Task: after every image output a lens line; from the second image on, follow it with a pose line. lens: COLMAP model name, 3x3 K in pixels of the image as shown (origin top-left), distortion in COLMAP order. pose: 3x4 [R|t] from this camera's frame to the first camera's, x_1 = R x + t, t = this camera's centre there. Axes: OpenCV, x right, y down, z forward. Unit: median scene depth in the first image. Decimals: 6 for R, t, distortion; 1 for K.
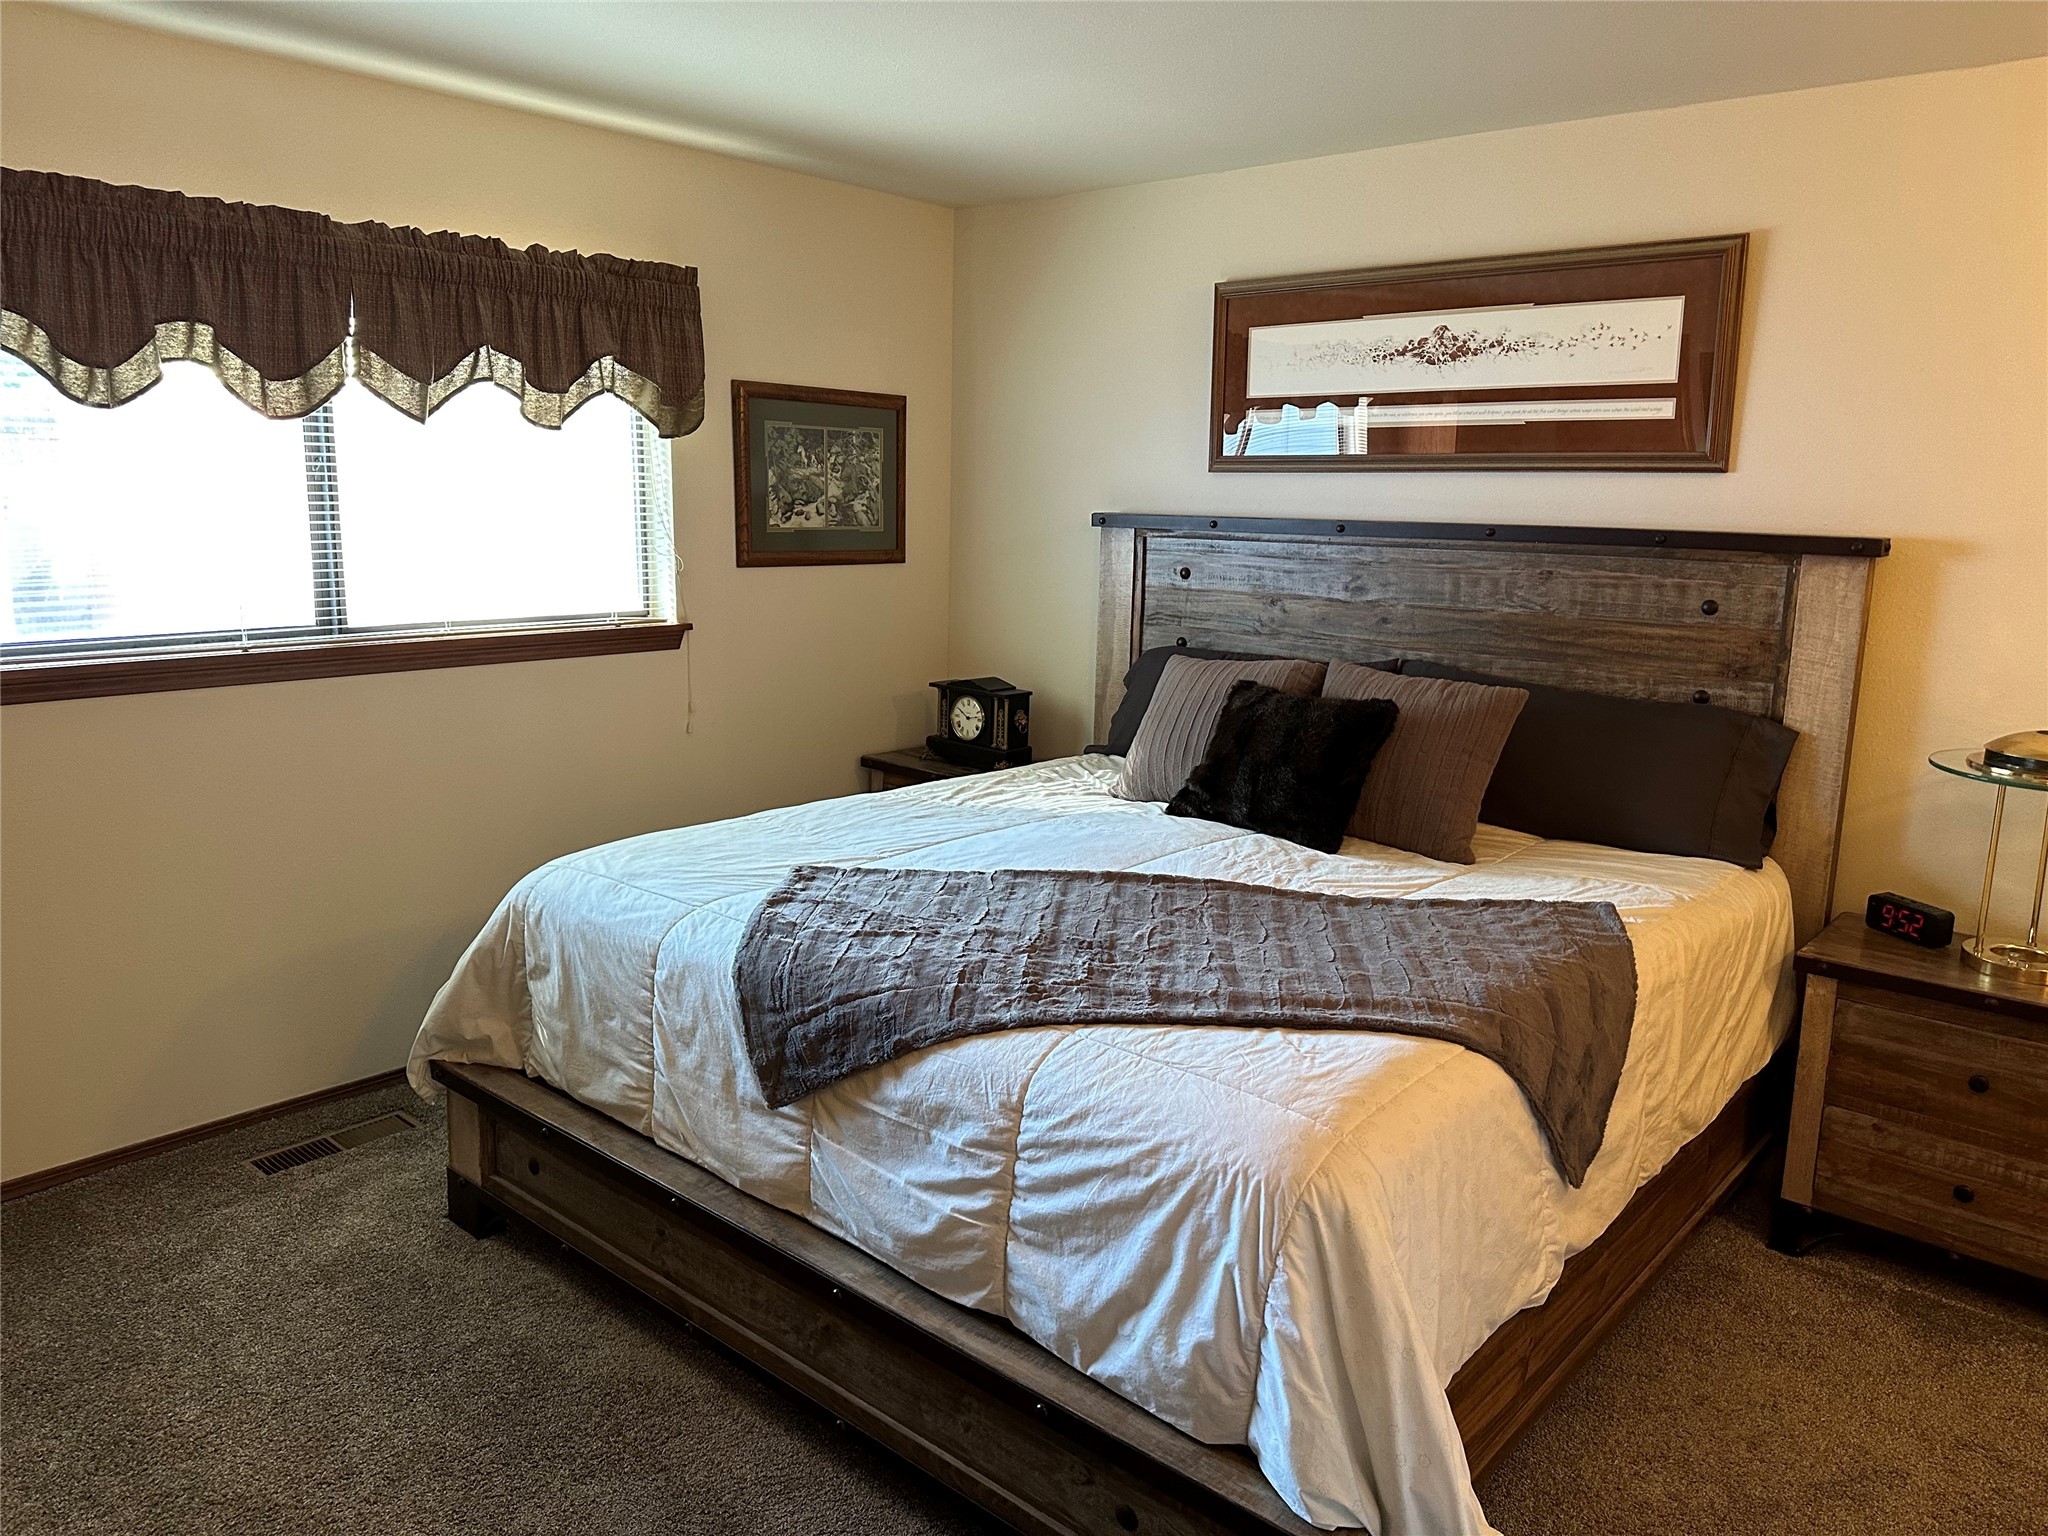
lens RADIAL K [[1442.6, 0, 1041.4], [0, 1442.6, 759.1], [0, 0, 1]] dist [0.063499, -0.078043]
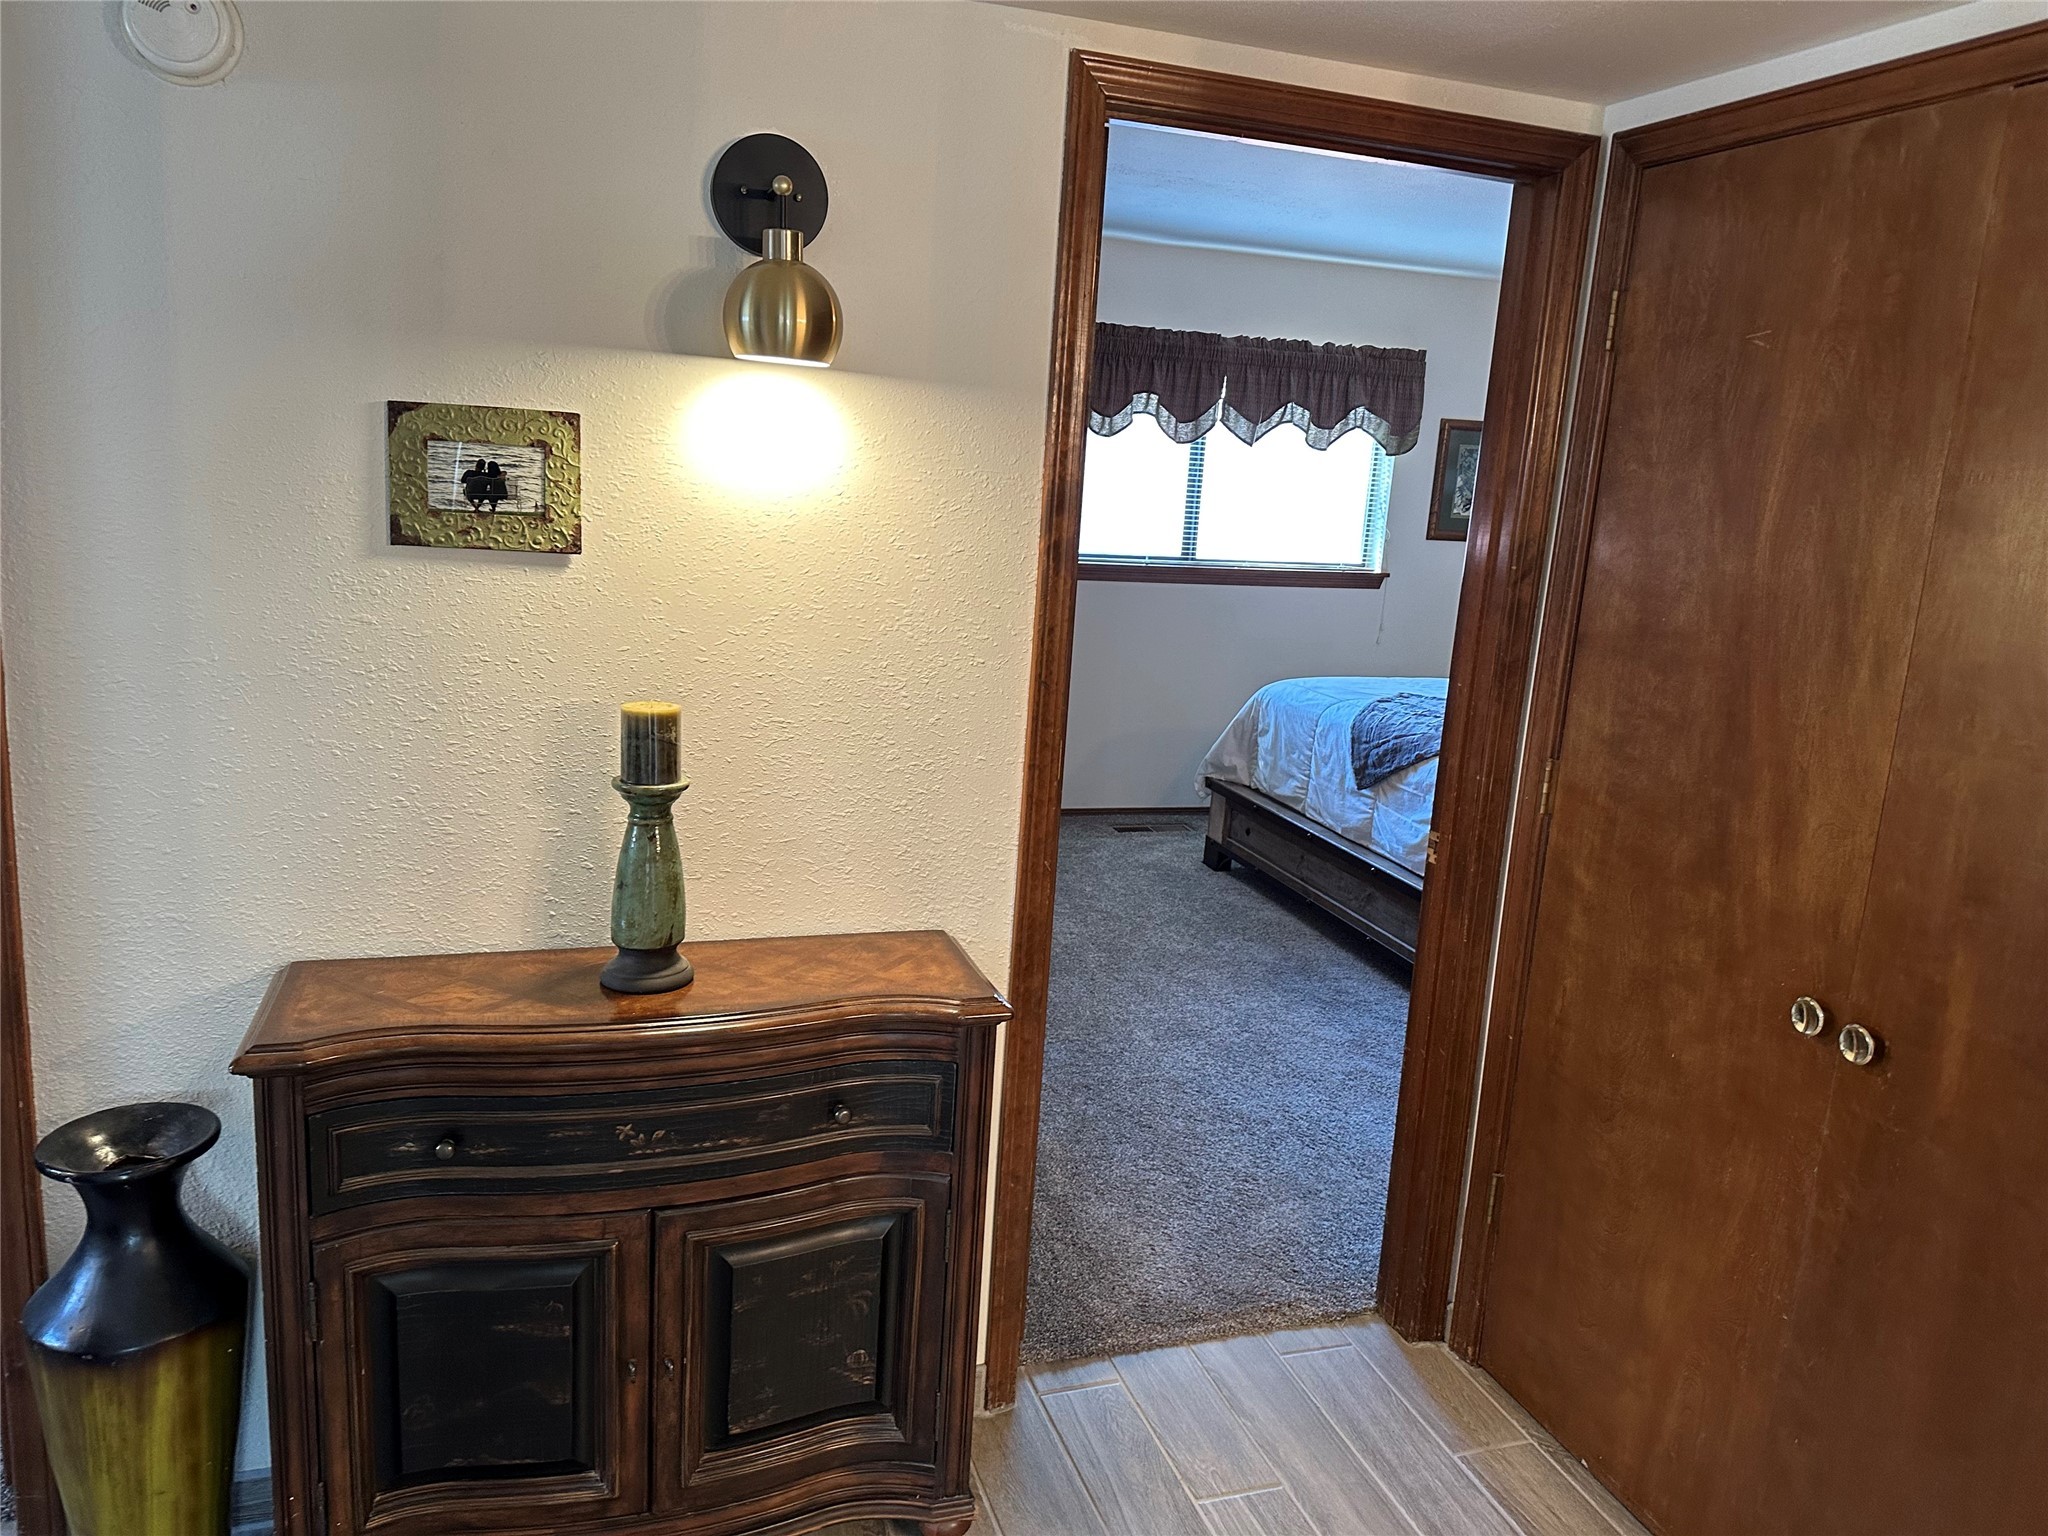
lens RADIAL K [[1442.6, 0, 1020.6], [0, 1442.6, 768.6], [0, 0, 1]] dist [0.063499, -0.078043]
pose [[0.852205, 0.139073, -0.504385, 0.323809], [-0.137392, 0.989678, 0.040747, 0.144442], [0.504846, 0.034574, 0.862517, -0.749250]]
